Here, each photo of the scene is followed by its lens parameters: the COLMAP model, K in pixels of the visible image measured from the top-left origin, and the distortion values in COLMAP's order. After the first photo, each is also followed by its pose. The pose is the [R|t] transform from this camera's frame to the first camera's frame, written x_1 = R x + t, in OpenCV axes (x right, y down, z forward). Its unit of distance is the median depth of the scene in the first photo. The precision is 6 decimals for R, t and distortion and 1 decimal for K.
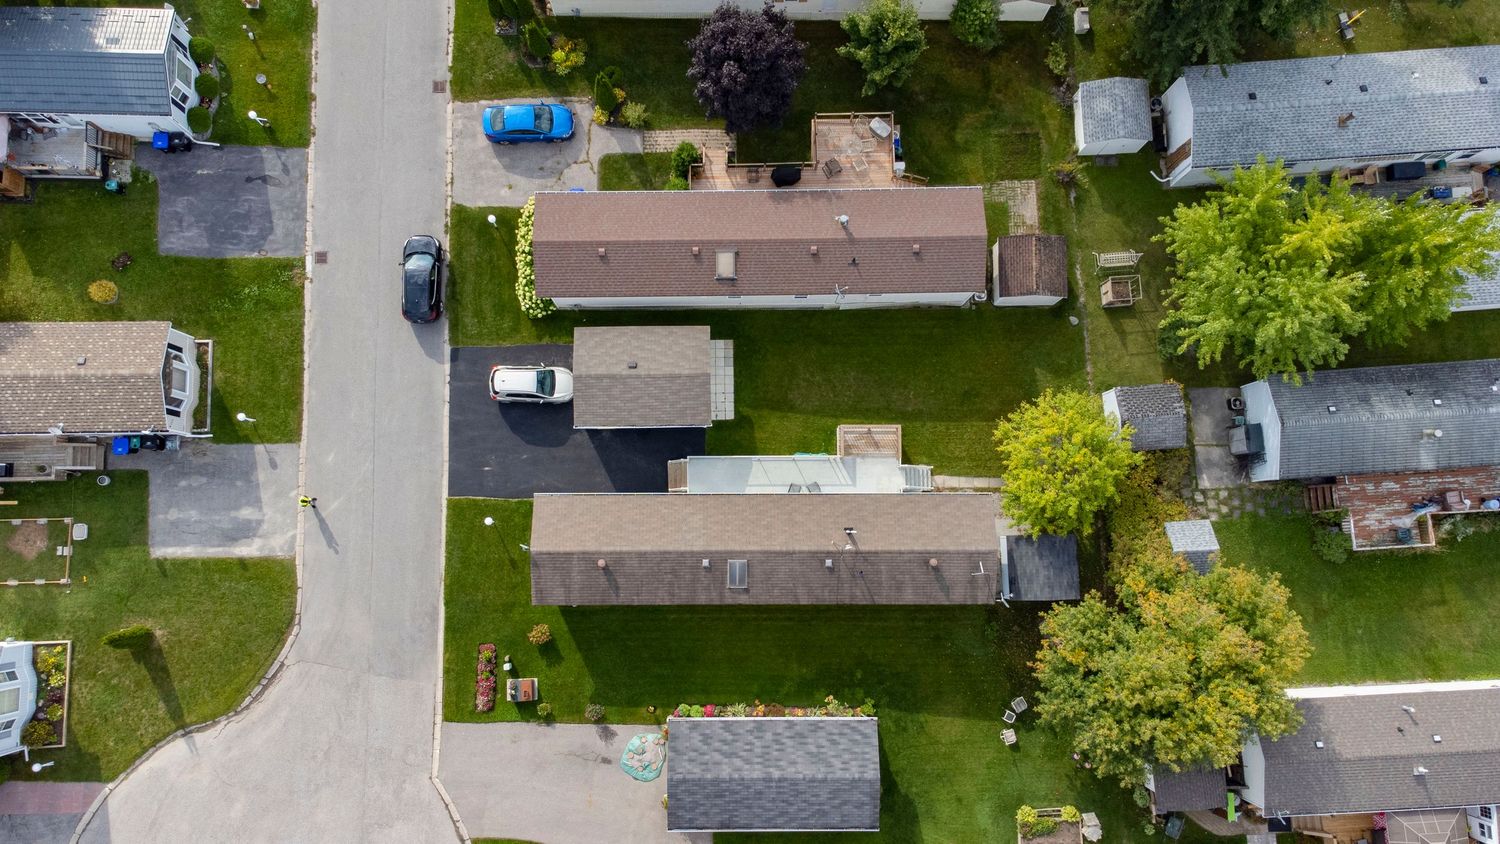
lens RADIAL K [[1143.2, 0, 744.9], [0, 1143.2, 423.6], [0, 0, 1]] dist [0.016547, 0.064338]
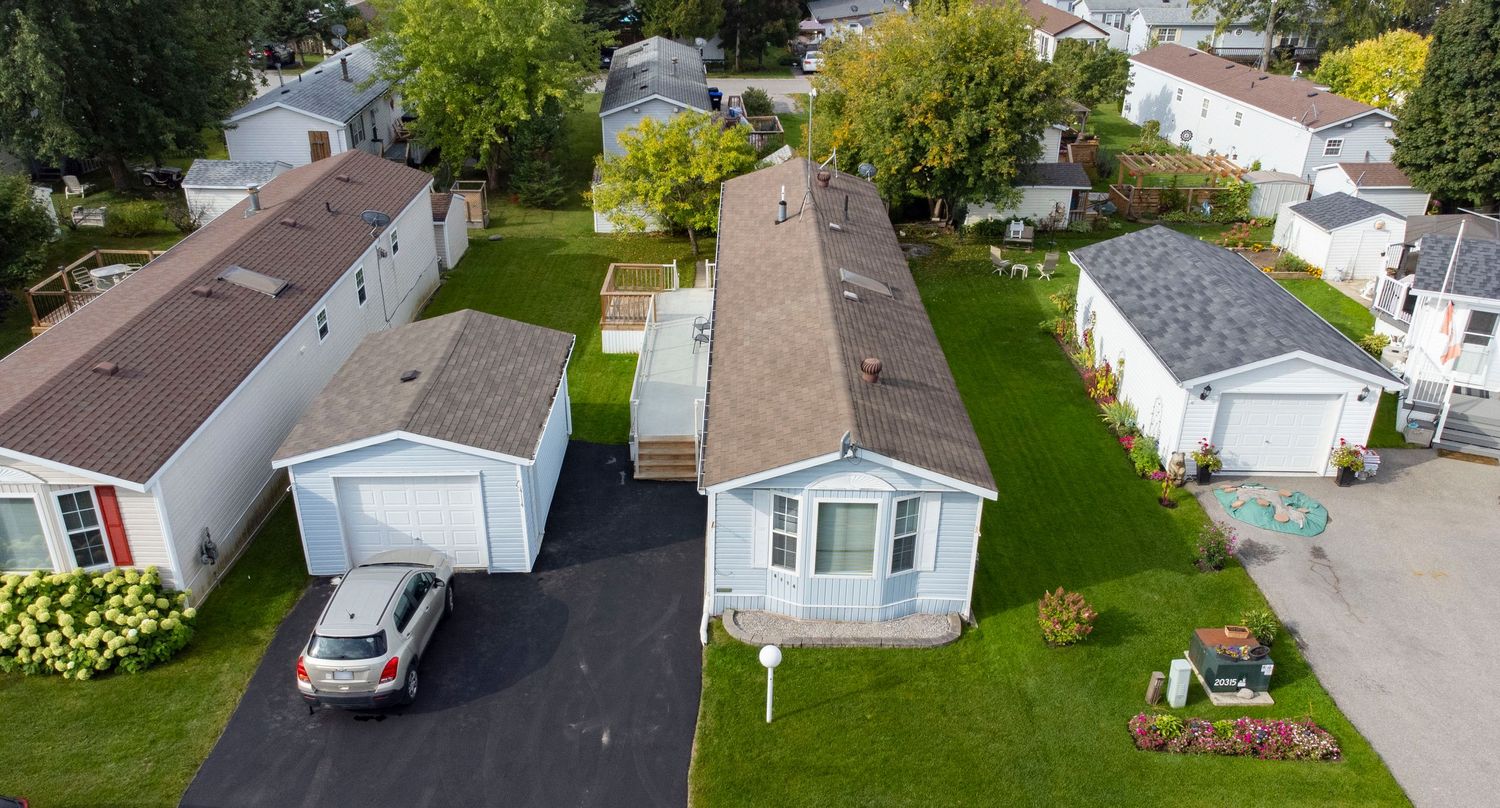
lens RADIAL K [[1151.9, 0, 746.2], [0, 1151.9, 449.3], [0, 0, 1]] dist [0.015039, 0.068138]
pose [[0.003163, -0.467017, 0.884243, -0.483840], [0.992331, 0.110728, 0.054932, 0.052639], [-0.123565, 0.877288, 0.463786, 0.782967]]
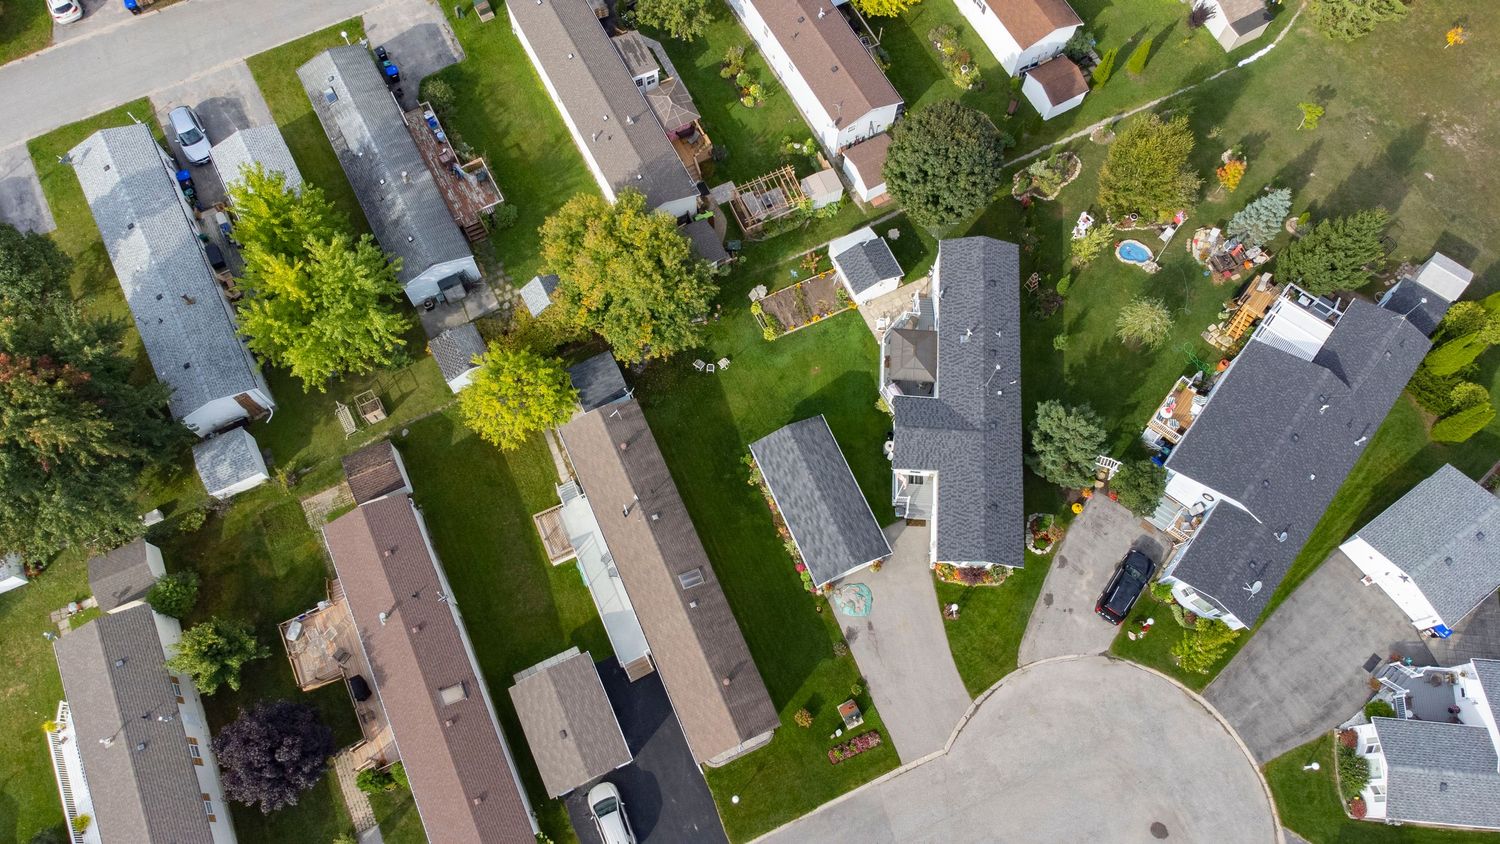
lens RADIAL K [[1085.9, 0, 740.8], [0, 1085.9, 426.0], [0, 0, 1]] dist [0.073029, -0.087515]
pose [[-0.408370, -0.863758, 0.295222, -0.223709], [0.905030, -0.340972, 0.254282, -0.062443], [-0.118976, 0.371026, 0.920970, -0.162804]]
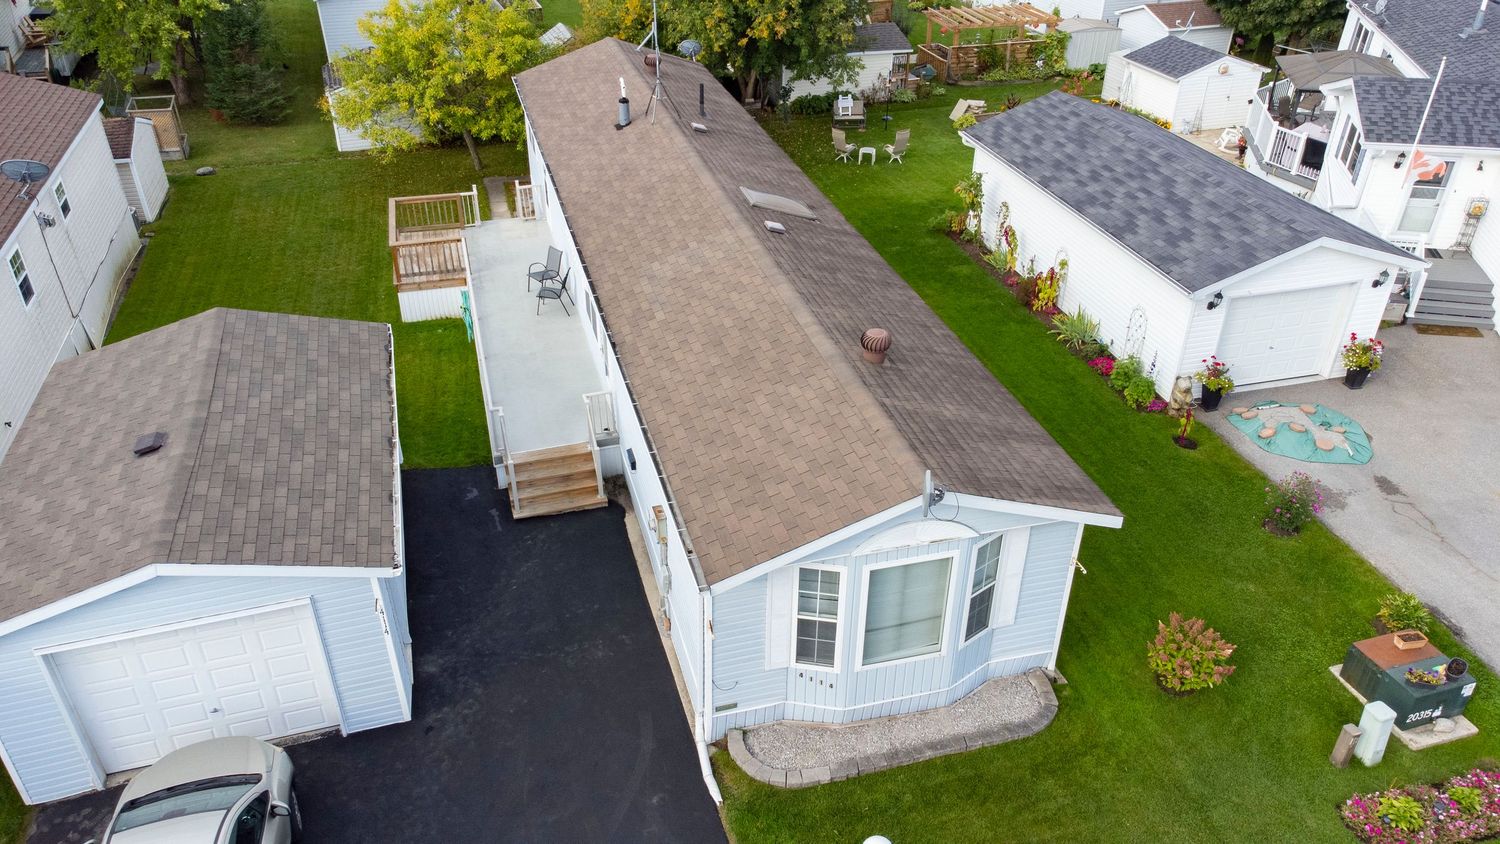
lens RADIAL K [[1110.8, 0, 747.2], [0, 1110.8, 428.7], [0, 0, 1]] dist [0.007129, 0.080737]
pose [[-0.262972, -0.530025, 0.806176, -0.335361], [0.957744, -0.042517, 0.284461, 0.008041], [-0.116495, 0.846916, 0.518809, 0.820676]]
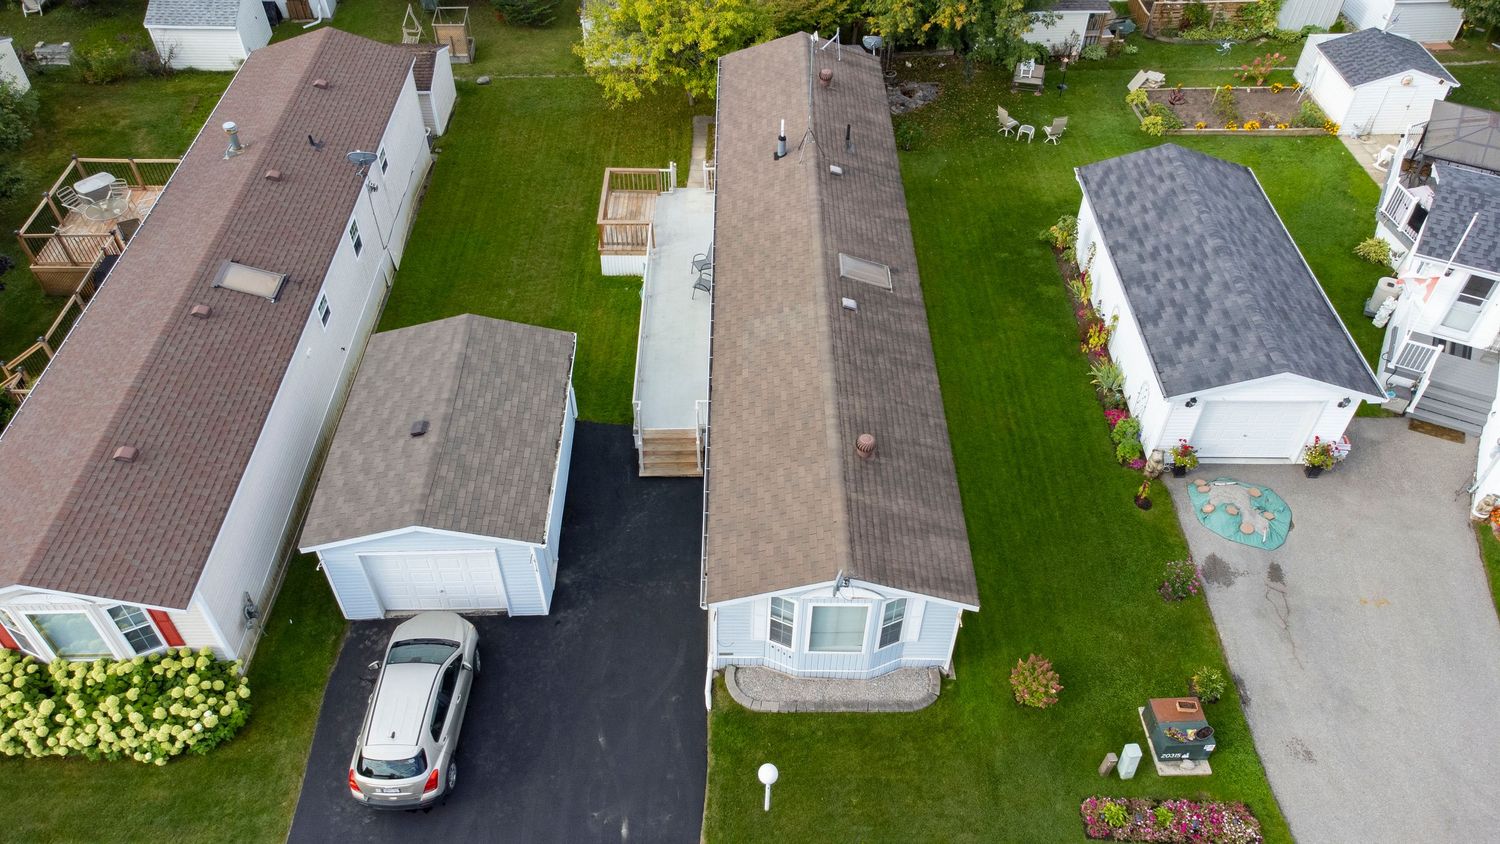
lens RADIAL K [[1110.8, 0, 747.2], [0, 1110.8, 428.7], [0, 0, 1]] dist [0.007129, 0.080737]
pose [[-0.000129, -0.718647, 0.695375, -0.389989], [0.992986, 0.082121, 0.085054, 0.037960], [-0.118228, 0.690509, 0.713596, 0.655205]]
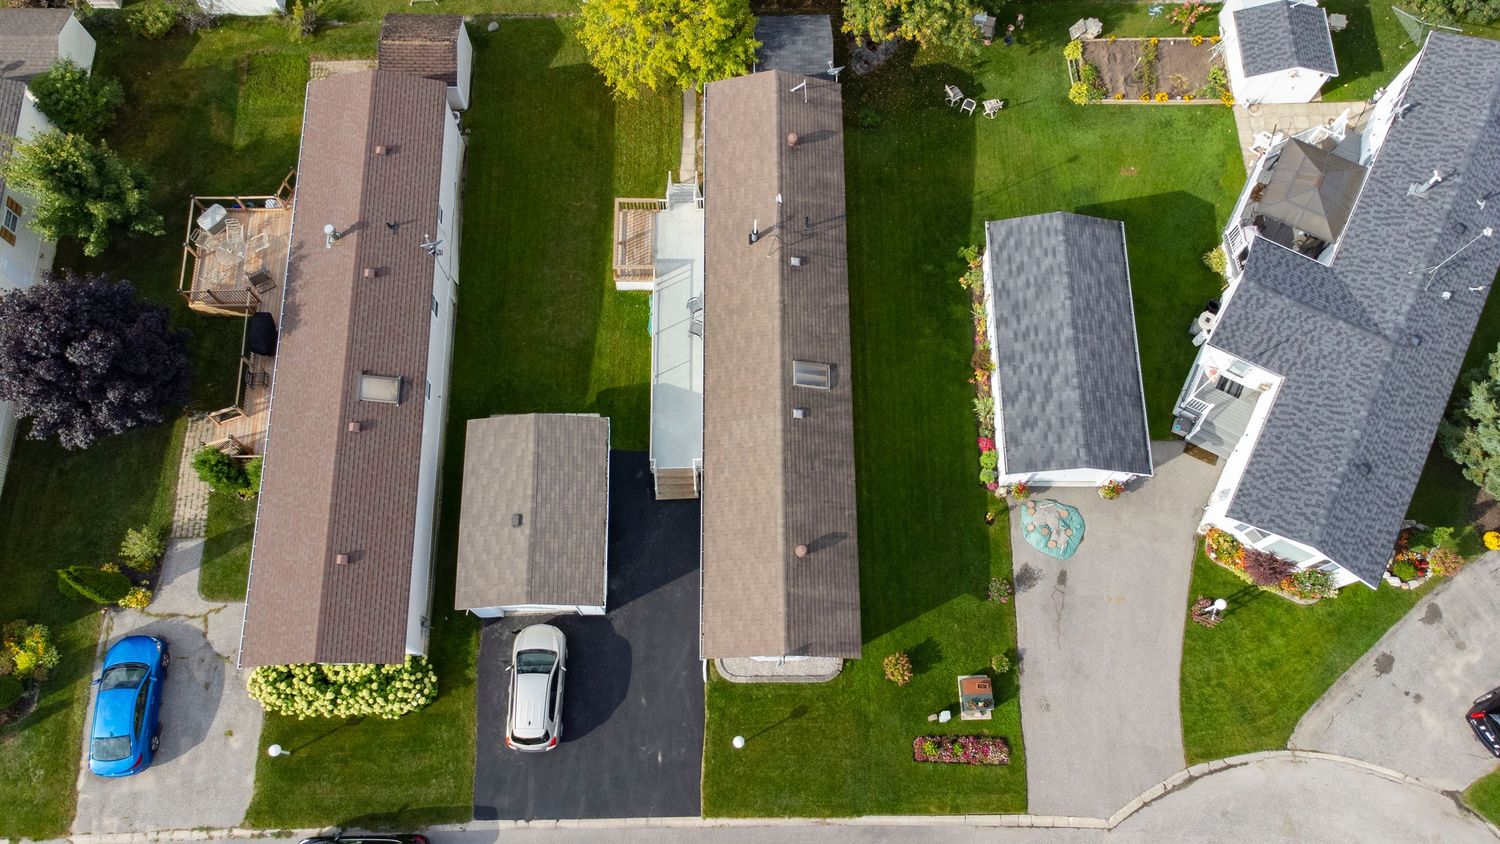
lens RADIAL K [[1143.2, 0, 744.9], [0, 1143.2, 423.6], [0, 0, 1]] dist [0.016547, 0.064338]
pose [[-0.001793, -0.952861, 0.303402, -0.246793], [0.992274, 0.035942, 0.118744, 0.001616], [-0.124052, 0.301271, 0.945435, 0.297928]]
